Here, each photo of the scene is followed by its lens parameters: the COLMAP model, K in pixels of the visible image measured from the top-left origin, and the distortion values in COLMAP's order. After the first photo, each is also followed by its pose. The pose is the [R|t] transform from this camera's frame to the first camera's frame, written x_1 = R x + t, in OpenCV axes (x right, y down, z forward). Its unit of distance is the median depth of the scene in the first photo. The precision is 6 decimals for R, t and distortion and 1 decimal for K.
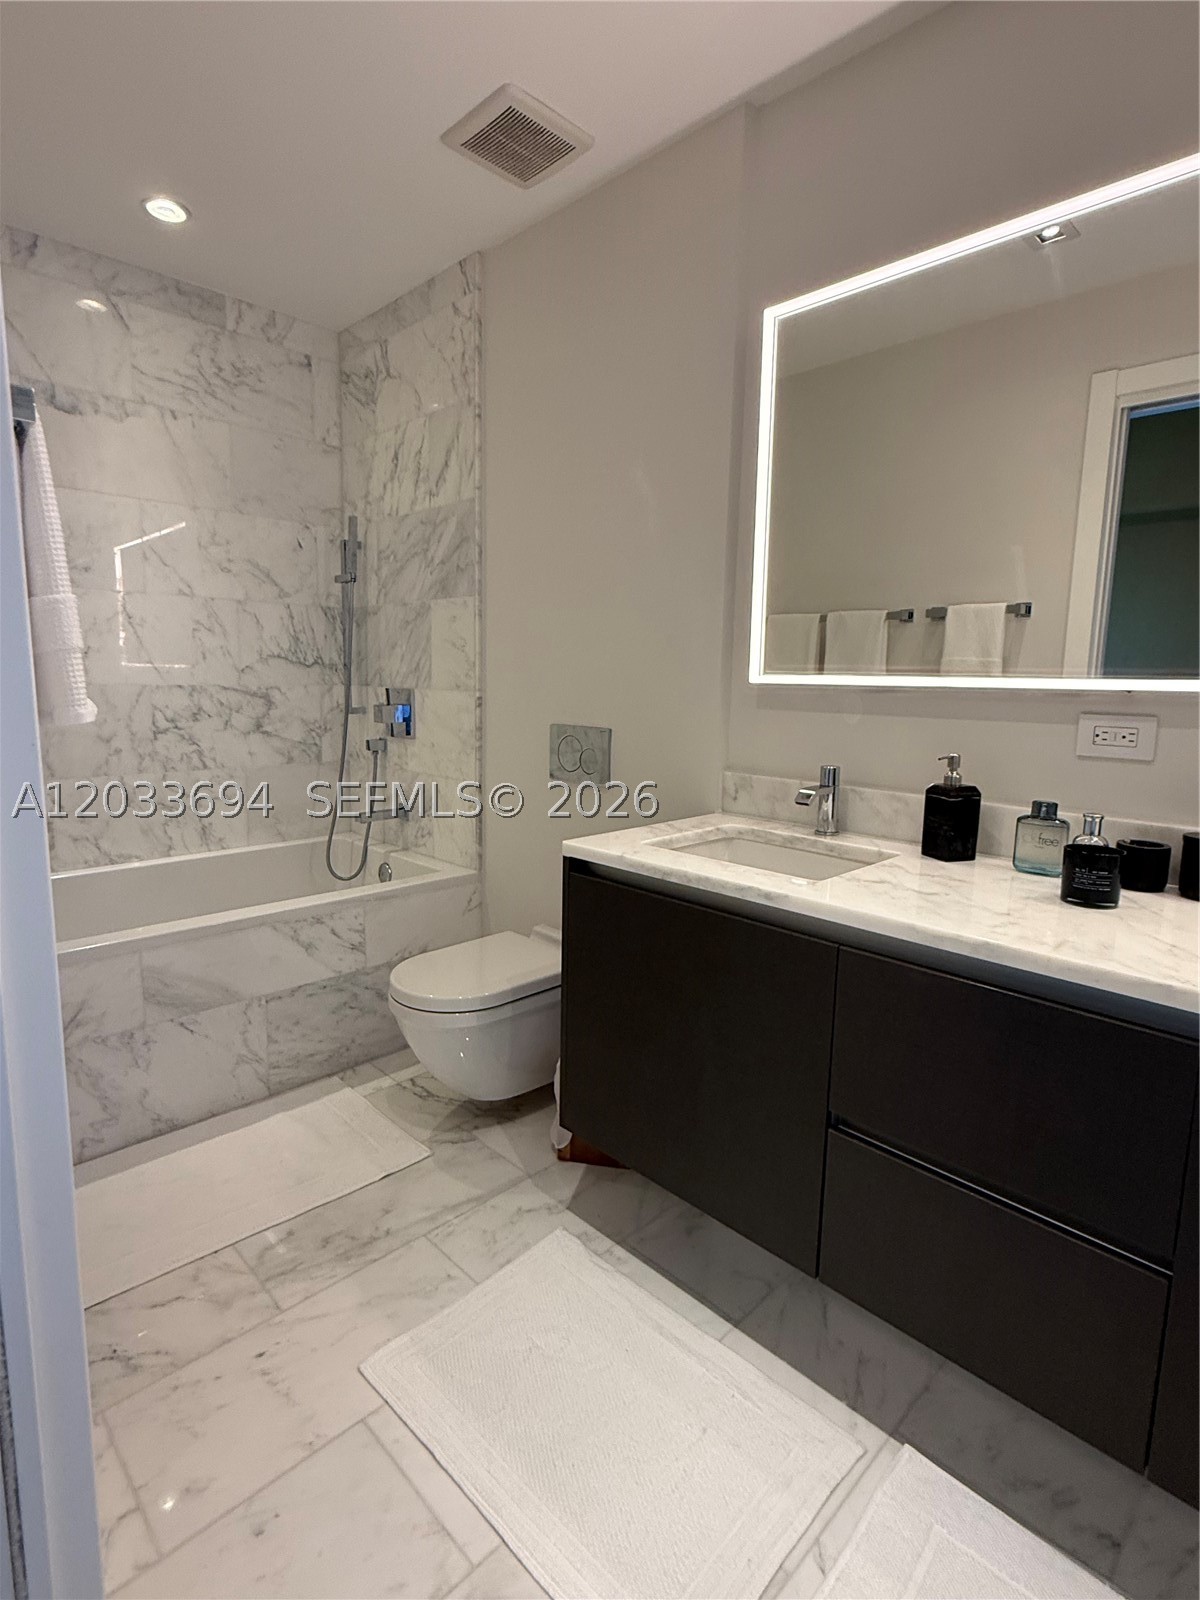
lens RADIAL K [[805.5, 0, 601.4], [0, 805.5, 792.9], [0, 0, 1]] dist [-0.002909, 0.000569]
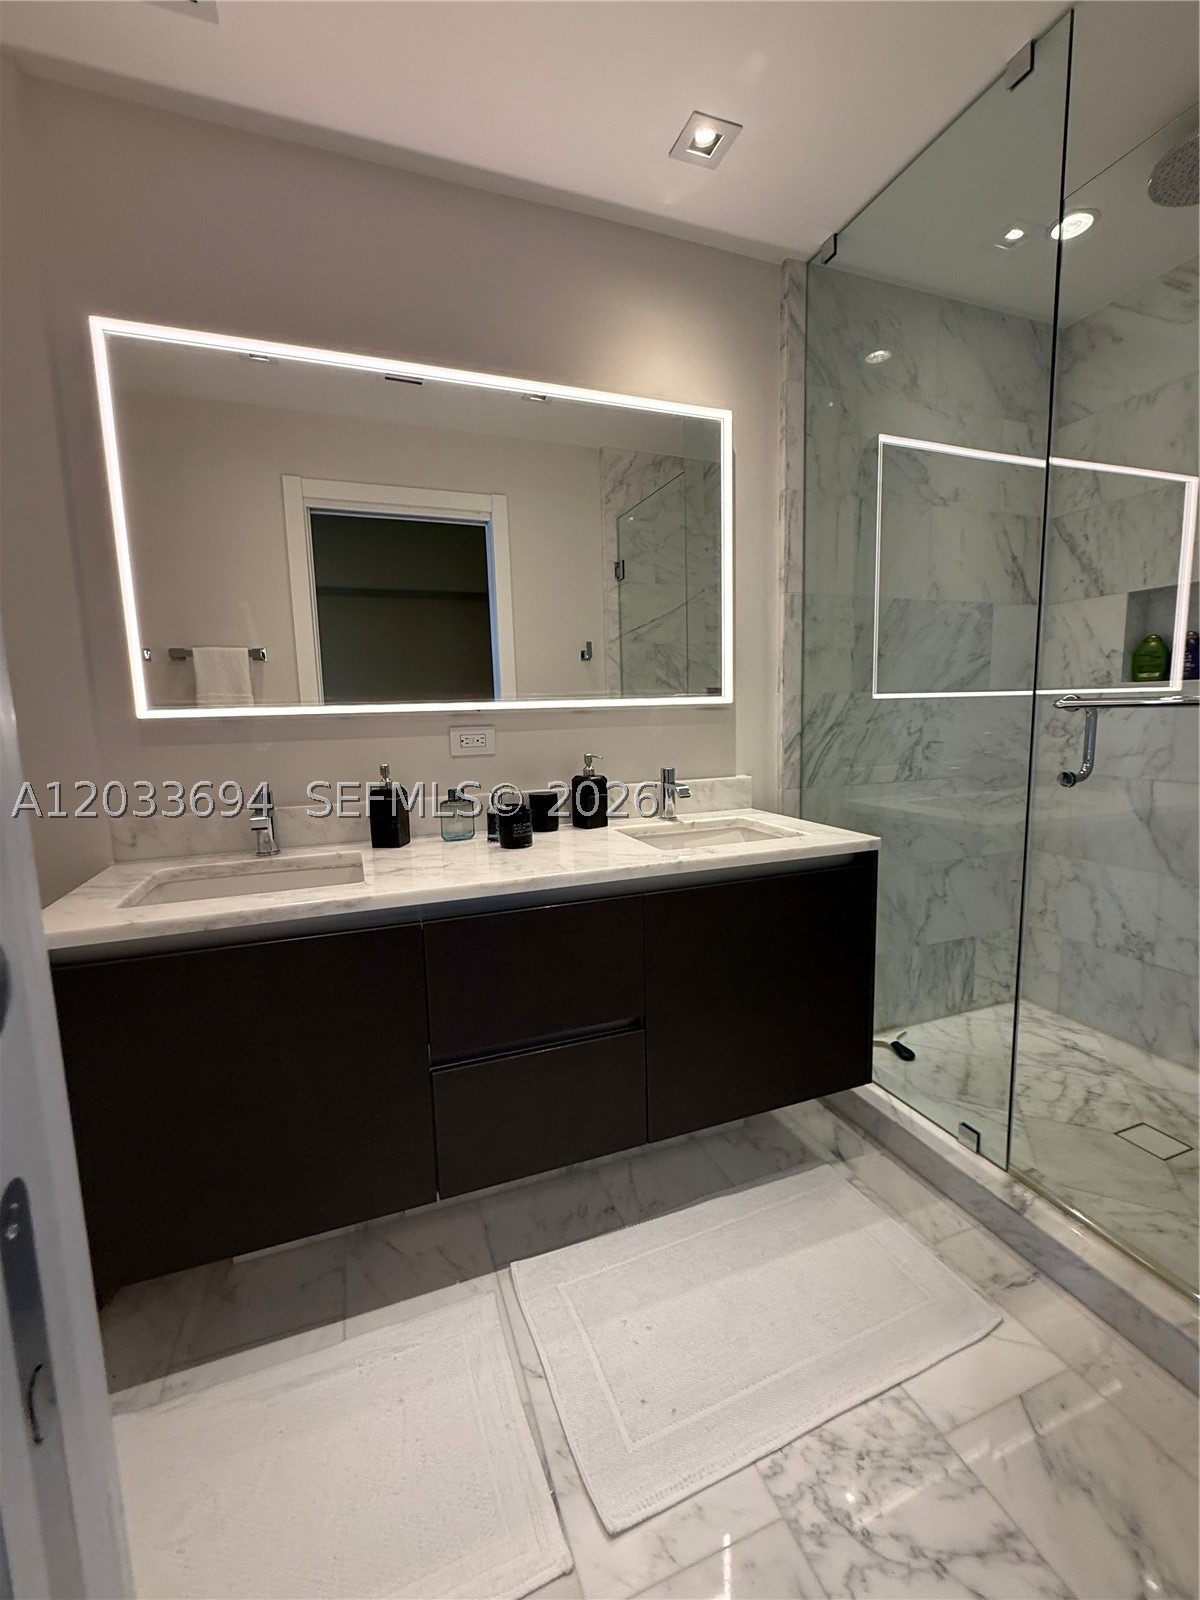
lens RADIAL K [[667.5, 0, 600.0], [0, 667.5, 800.0], [0, 0, 1]] dist [0.000278, 0.000066]
pose [[0.409157, -0.149104, 0.900199, -0.375903], [0.164242, 0.982480, 0.088081, -0.029368], [-0.897561, 0.111811, 0.426477, 0.240921]]
